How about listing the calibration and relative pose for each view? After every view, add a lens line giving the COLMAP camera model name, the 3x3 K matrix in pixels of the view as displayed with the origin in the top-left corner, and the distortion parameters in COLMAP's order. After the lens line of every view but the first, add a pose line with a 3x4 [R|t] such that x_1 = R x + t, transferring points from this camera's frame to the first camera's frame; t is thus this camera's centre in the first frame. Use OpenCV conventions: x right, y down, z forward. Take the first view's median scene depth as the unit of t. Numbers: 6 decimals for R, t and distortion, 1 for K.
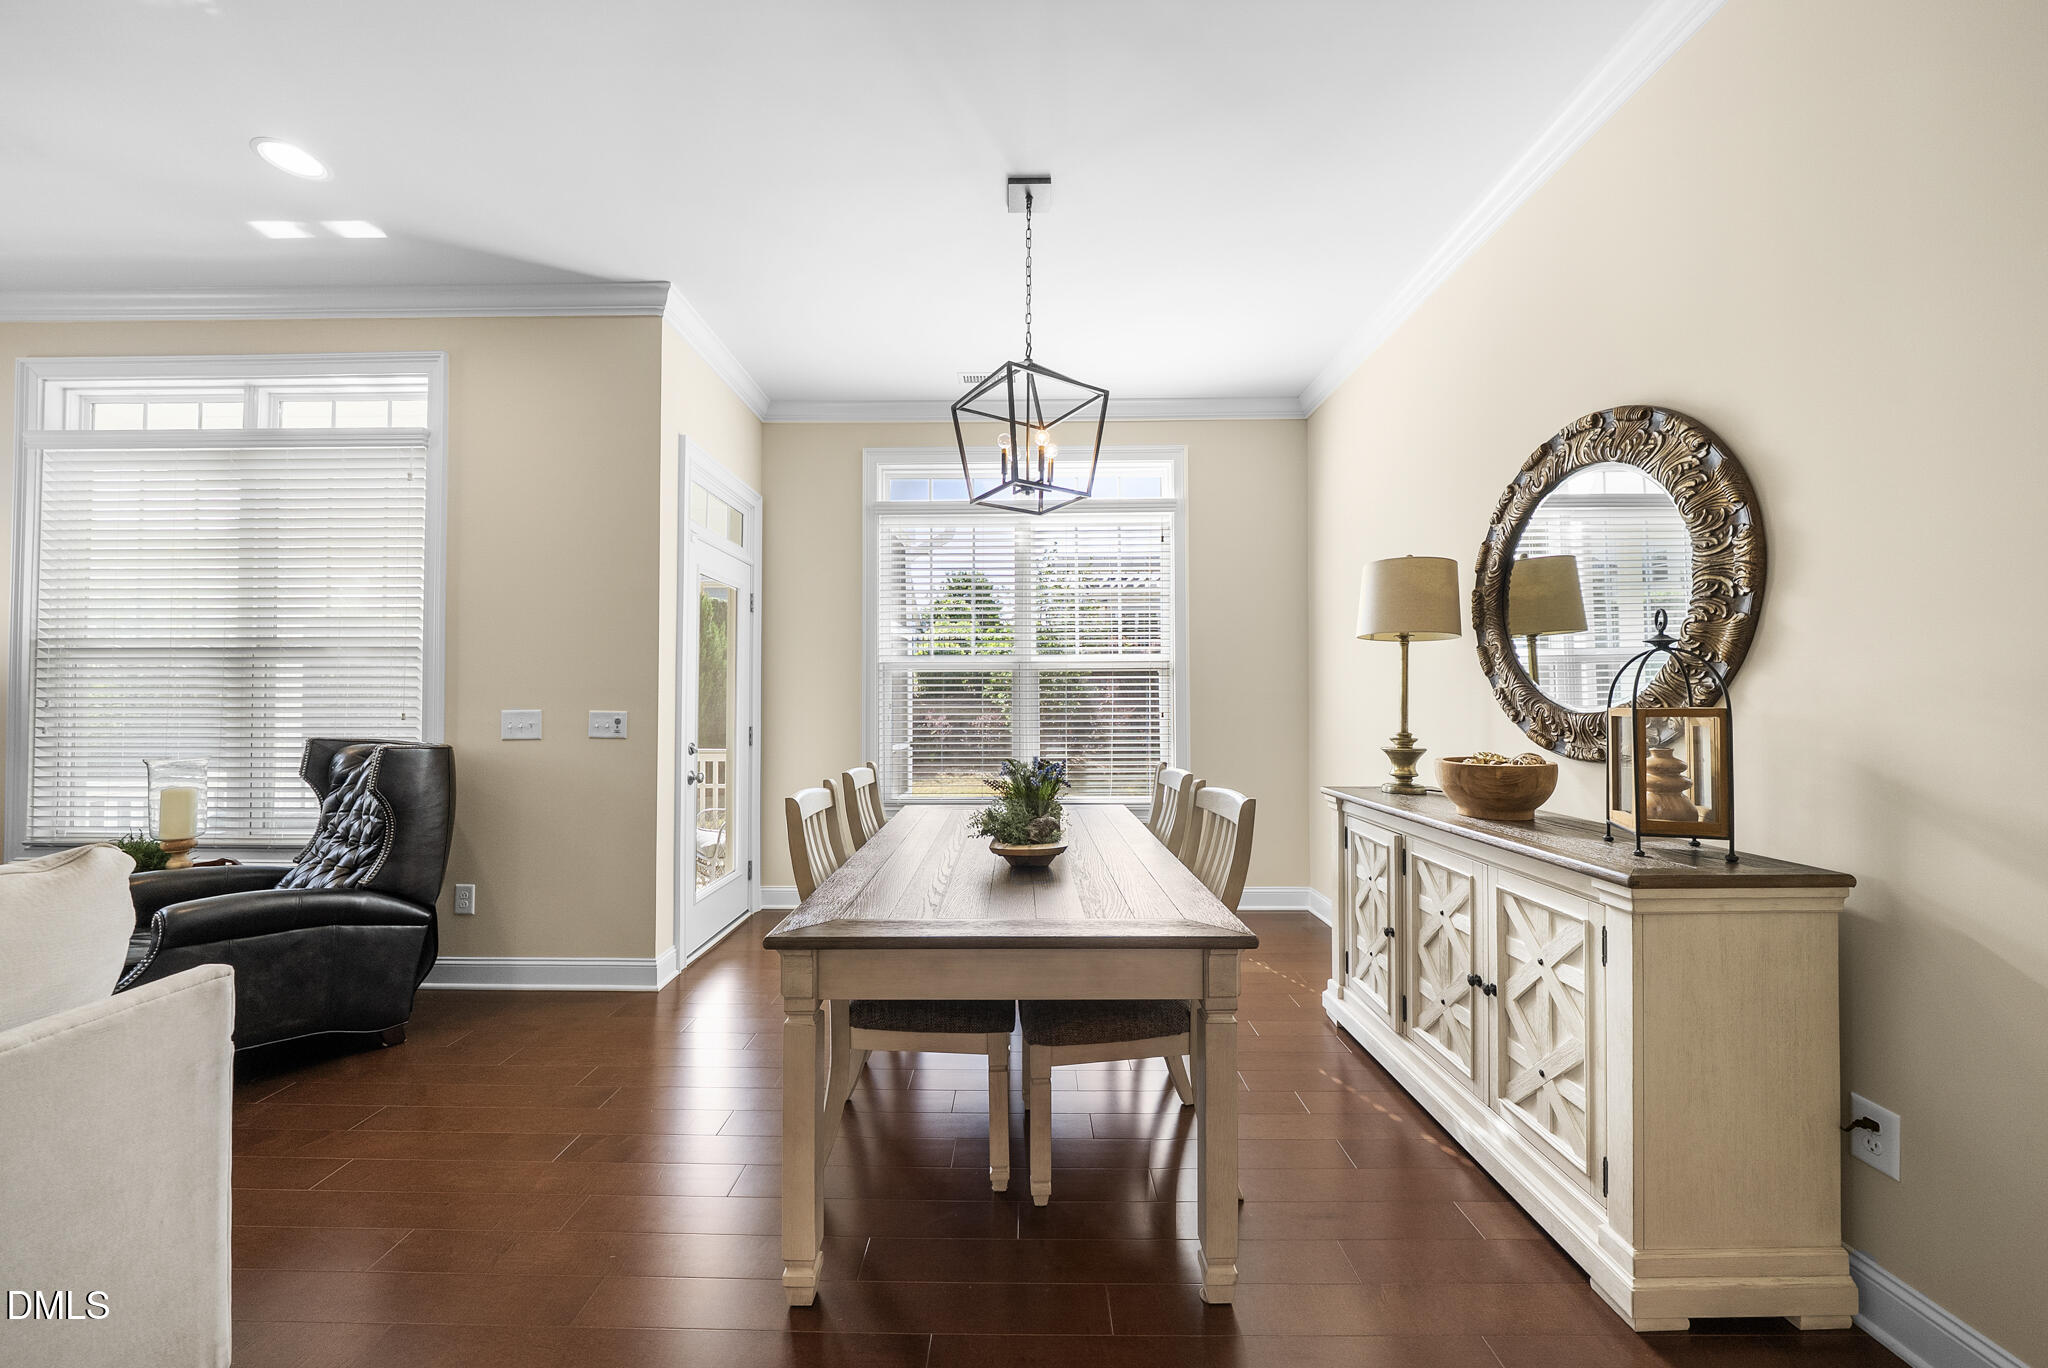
lens RADIAL K [[705.4, 0, 1008.4], [0, 705.4, 692.9], [0, 0, 1]] dist [-0.007135, 0.000678]
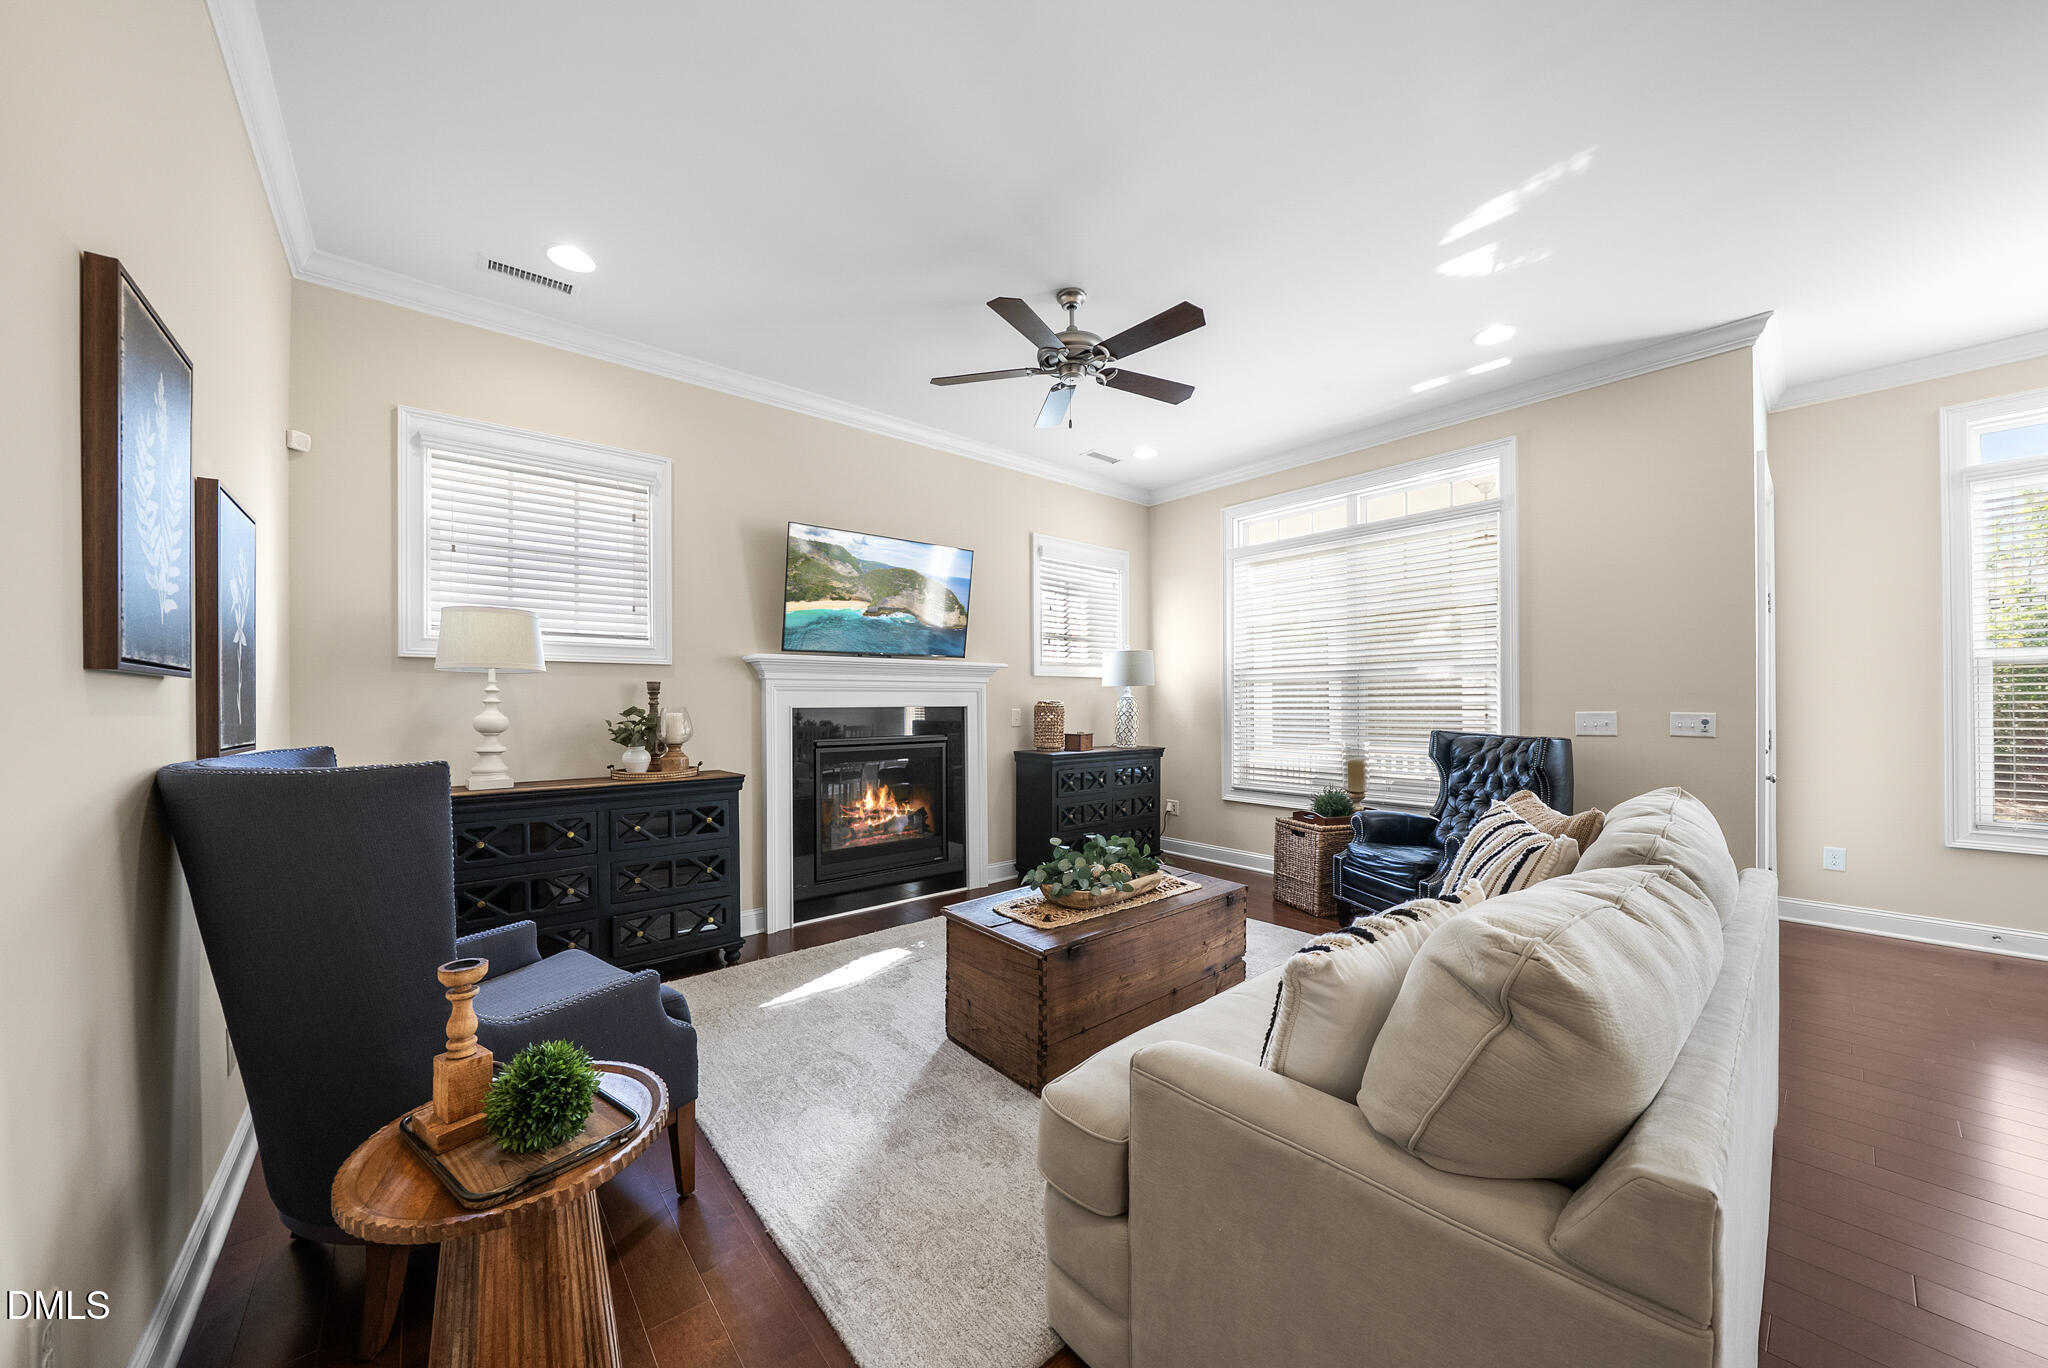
lens RADIAL K [[705.4, 0, 1017.8], [0, 705.4, 702.8], [0, 0, 1]] dist [-0.007135, 0.000678]
pose [[0.661236, -0.005278, -0.750160, -0.441567], [0.009960, 0.999949, 0.001744, -0.002975], [0.750112, -0.008625, 0.661254, -0.556254]]
